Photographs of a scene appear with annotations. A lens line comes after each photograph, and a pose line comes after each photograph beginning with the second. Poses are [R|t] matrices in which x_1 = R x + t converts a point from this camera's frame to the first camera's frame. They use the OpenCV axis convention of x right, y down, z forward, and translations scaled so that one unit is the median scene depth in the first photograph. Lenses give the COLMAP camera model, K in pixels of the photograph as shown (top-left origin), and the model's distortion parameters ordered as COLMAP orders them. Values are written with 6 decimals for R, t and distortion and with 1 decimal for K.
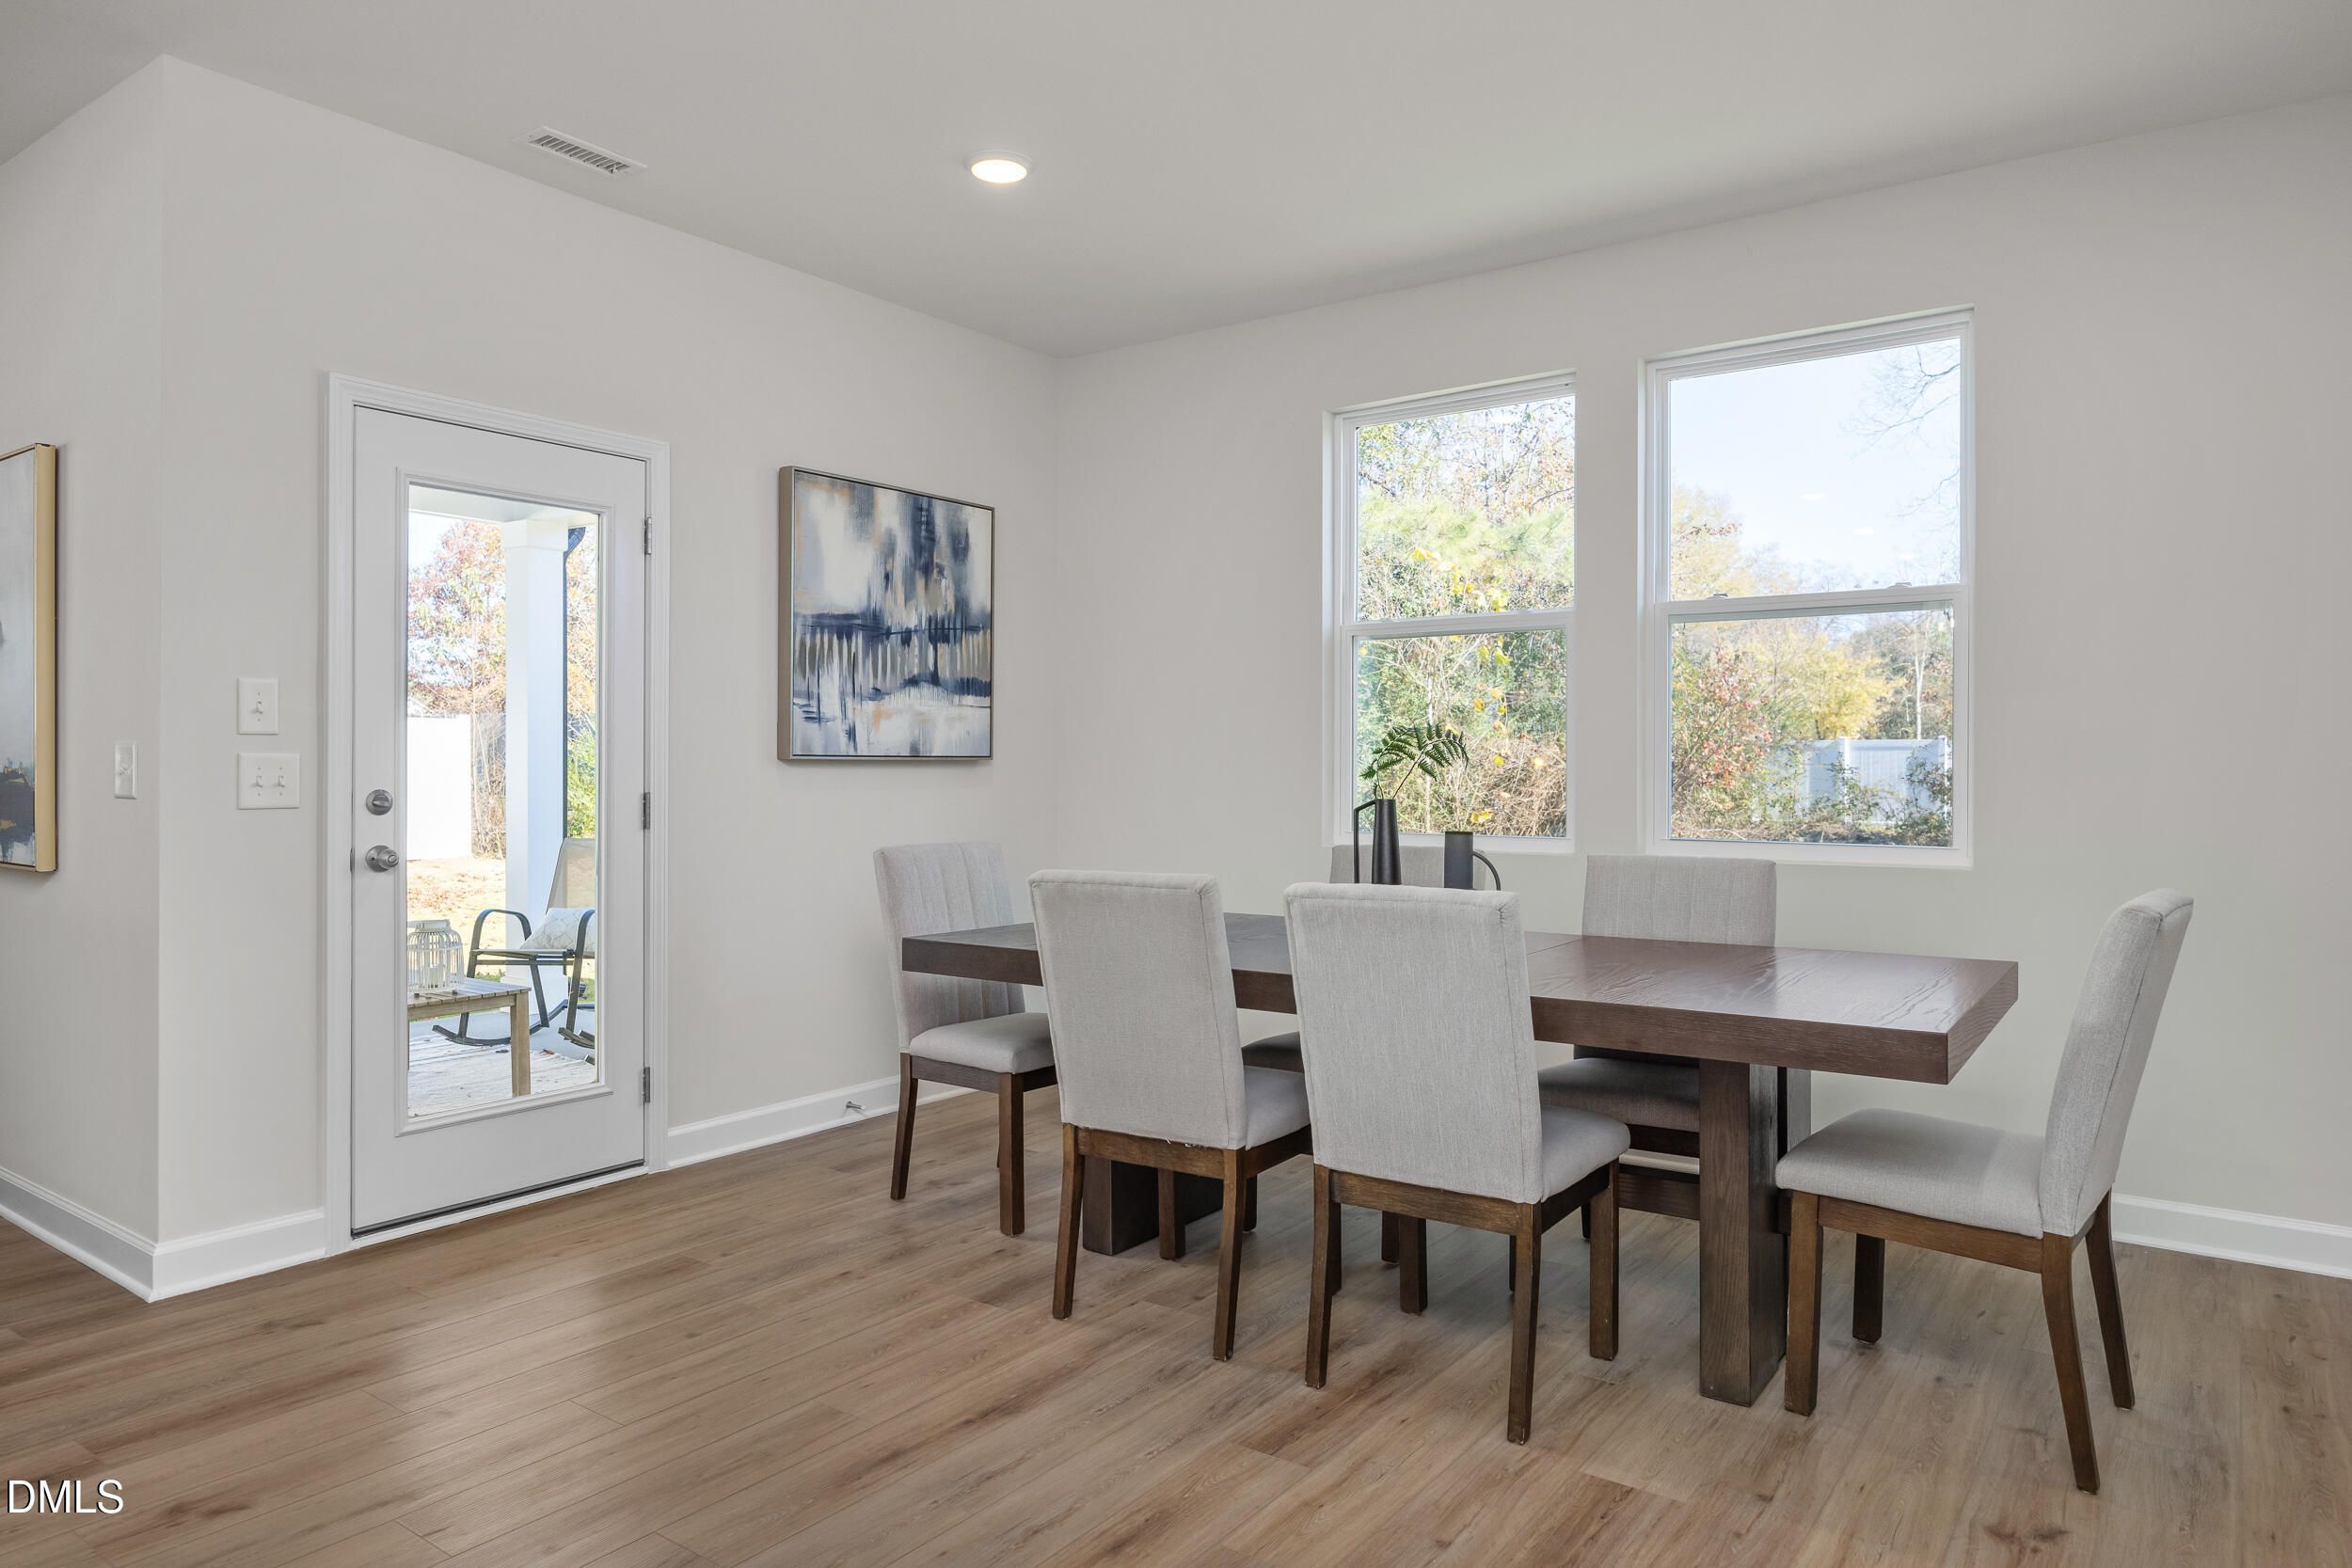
lens RADIAL K [[1447.9, 0, 1176.0], [0, 1447.9, 784.0], [0, 0, 1]] dist [0.000937, -0.001991]
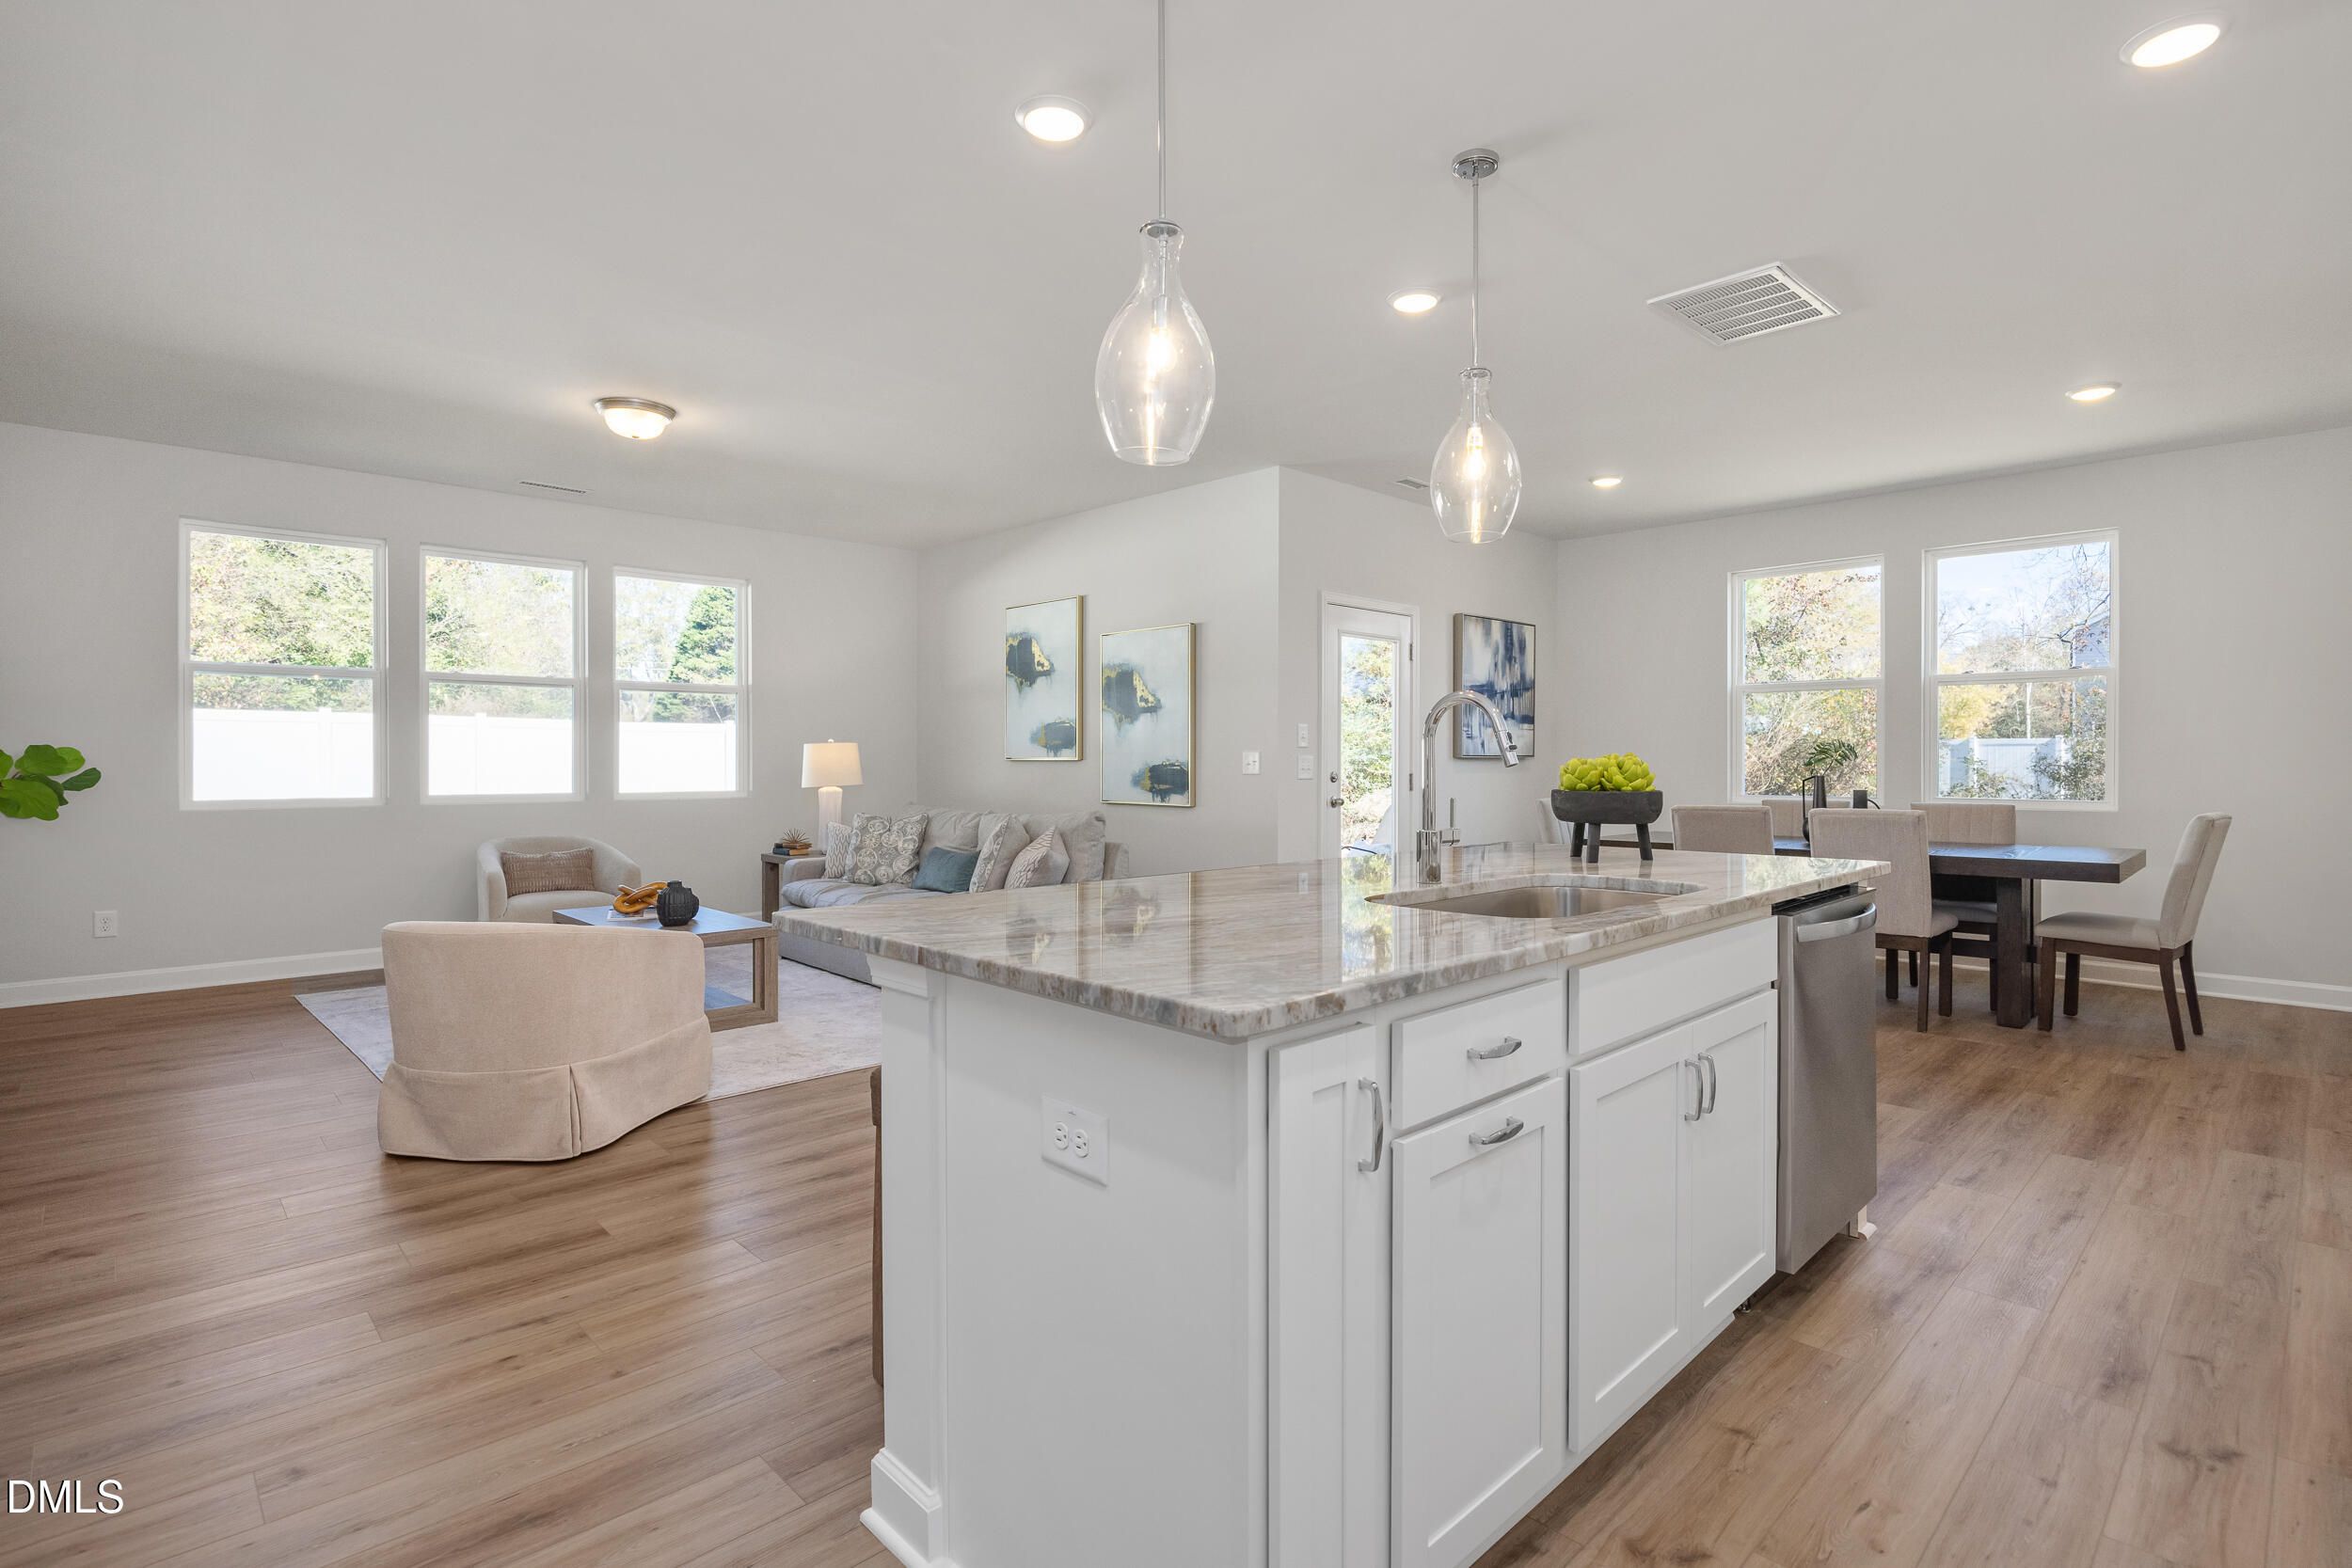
lens RADIAL K [[1152.7, 0, 1180.8], [0, 1152.7, 763.4], [0, 0, 1]] dist [-0.004942, -0.000402]
pose [[0.987355, -0.002495, -0.158502, -0.373138], [0.000795, 0.999941, -0.010790, 0.007478], [0.158520, 0.010527, 0.987300, -0.607705]]
